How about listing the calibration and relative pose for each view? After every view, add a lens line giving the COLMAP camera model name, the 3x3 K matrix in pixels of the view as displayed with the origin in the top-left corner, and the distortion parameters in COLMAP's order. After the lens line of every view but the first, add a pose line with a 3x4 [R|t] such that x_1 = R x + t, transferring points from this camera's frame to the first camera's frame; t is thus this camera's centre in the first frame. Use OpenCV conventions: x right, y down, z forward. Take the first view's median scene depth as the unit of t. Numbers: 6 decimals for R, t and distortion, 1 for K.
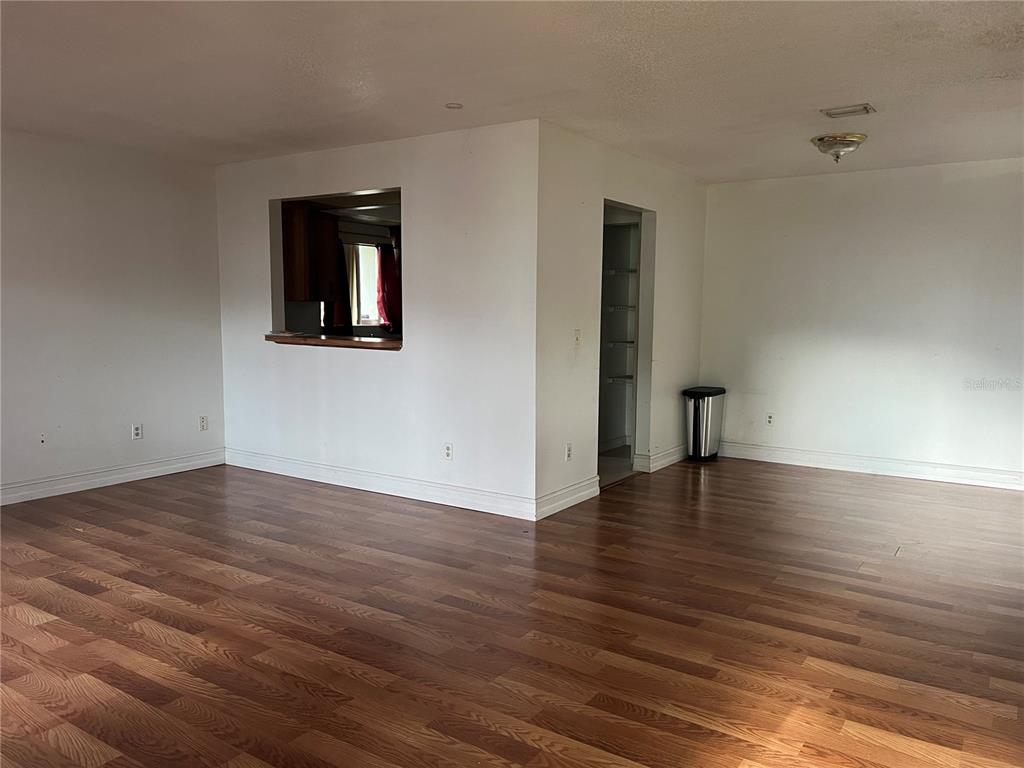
lens RADIAL K [[767.6, 0, 517.0], [0, 767.6, 386.4], [0, 0, 1]] dist [0.053879, -0.064797]
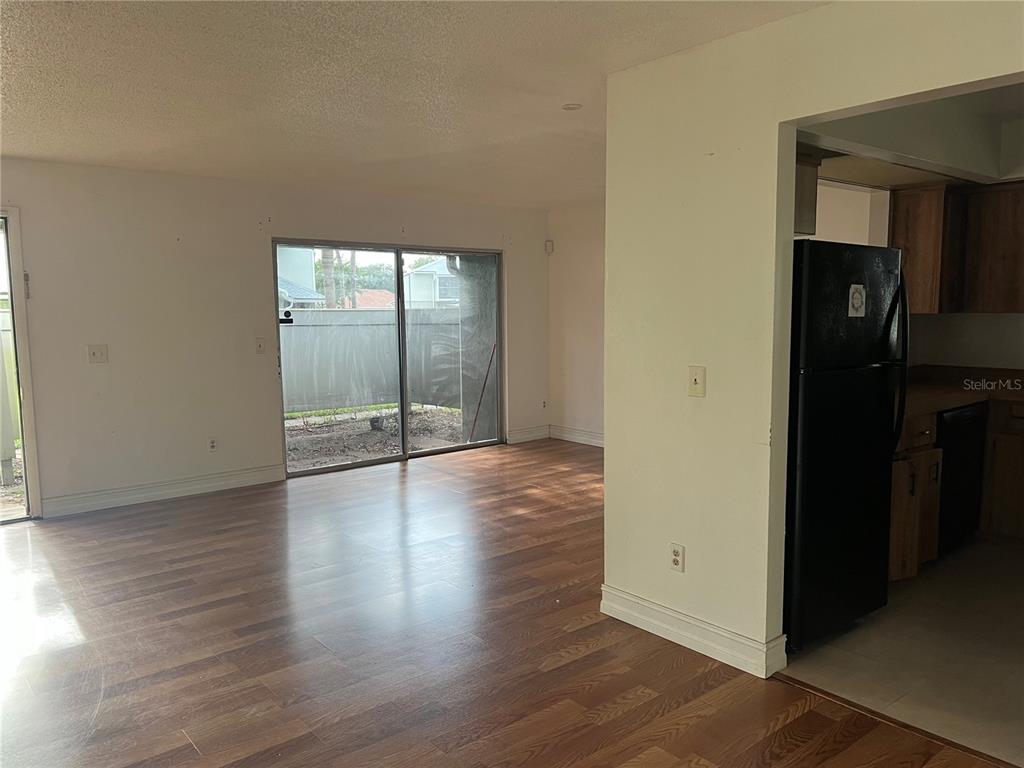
lens RADIAL K [[785.3, 0, 516.0], [0, 785.3, 388.0], [0, 0, 1]] dist [0.031418, -0.000983]
pose [[-0.278868, 0.095826, -0.955536, 0.694906], [-0.093196, 0.987612, 0.126242, -0.118257], [0.955797, 0.124257, -0.266483, 0.995023]]
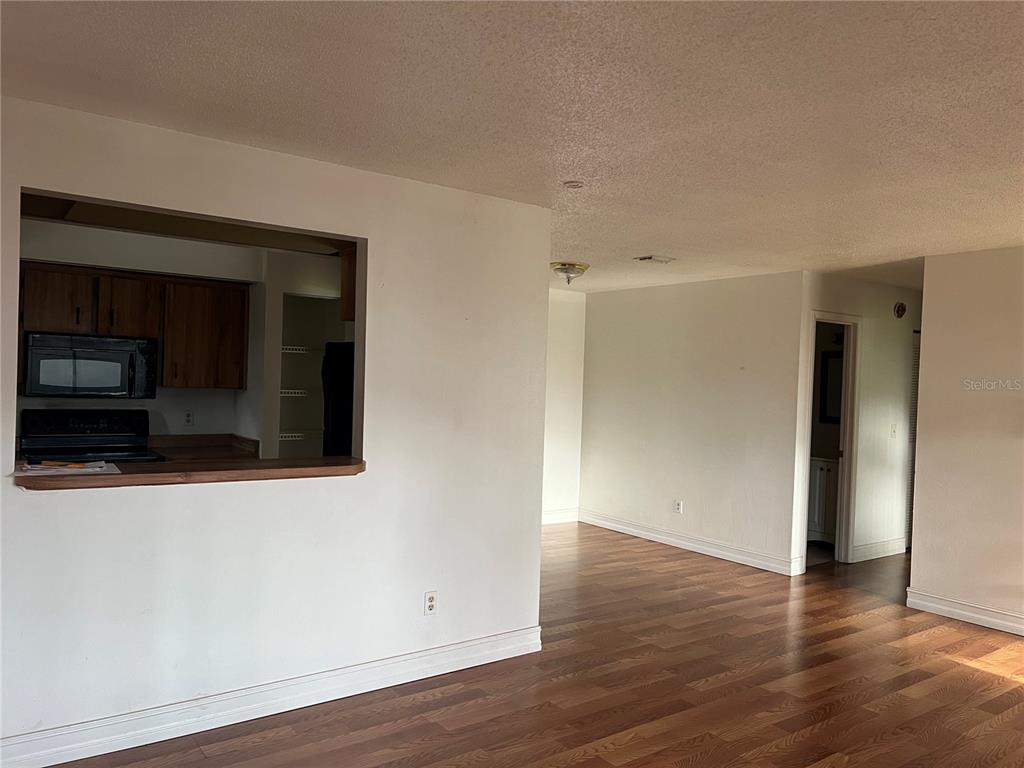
lens RADIAL K [[767.6, 0, 517.0], [0, 767.6, 386.4], [0, 0, 1]] dist [0.053879, -0.064797]
pose [[0.342831, -0.007726, 0.939365, -0.741231], [0.065824, 0.997706, -0.015817, -0.104310], [-0.937088, 0.067256, 0.342553, 0.633785]]
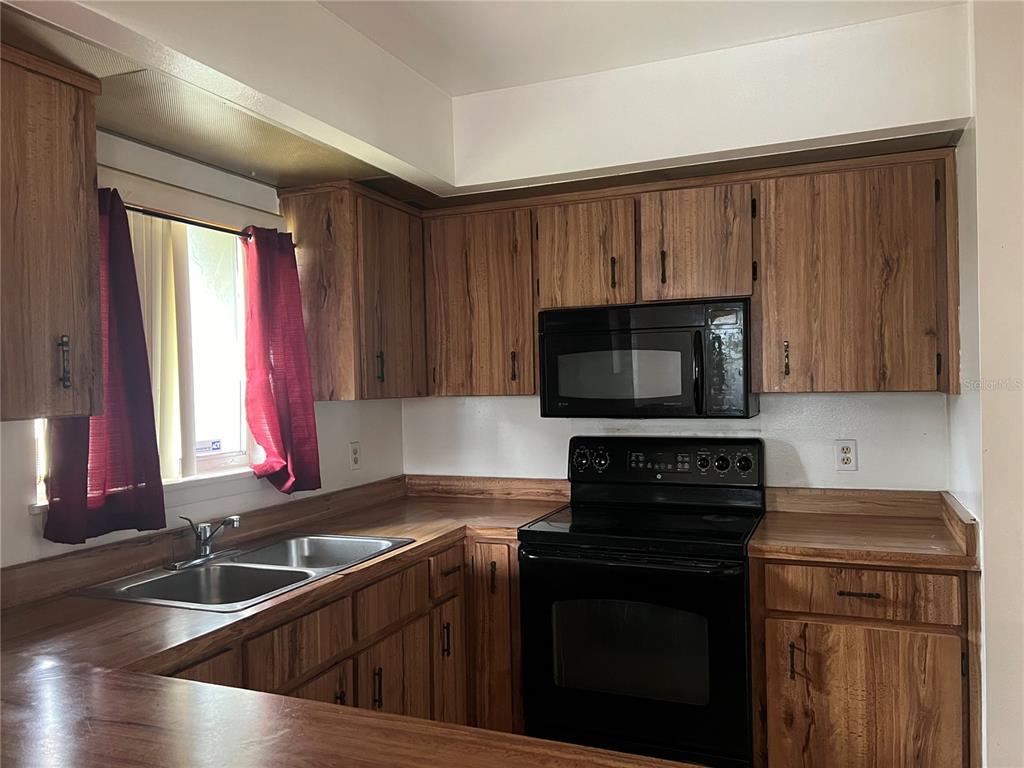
lens RADIAL K [[767.6, 0, 517.0], [0, 767.6, 386.4], [0, 0, 1]] dist [0.053879, -0.064797]
pose [[0.981039, -0.034032, 0.190797, -0.192425], [0.052237, 0.994461, -0.091210, -0.118172], [-0.186636, 0.099448, 0.977383, 0.962008]]
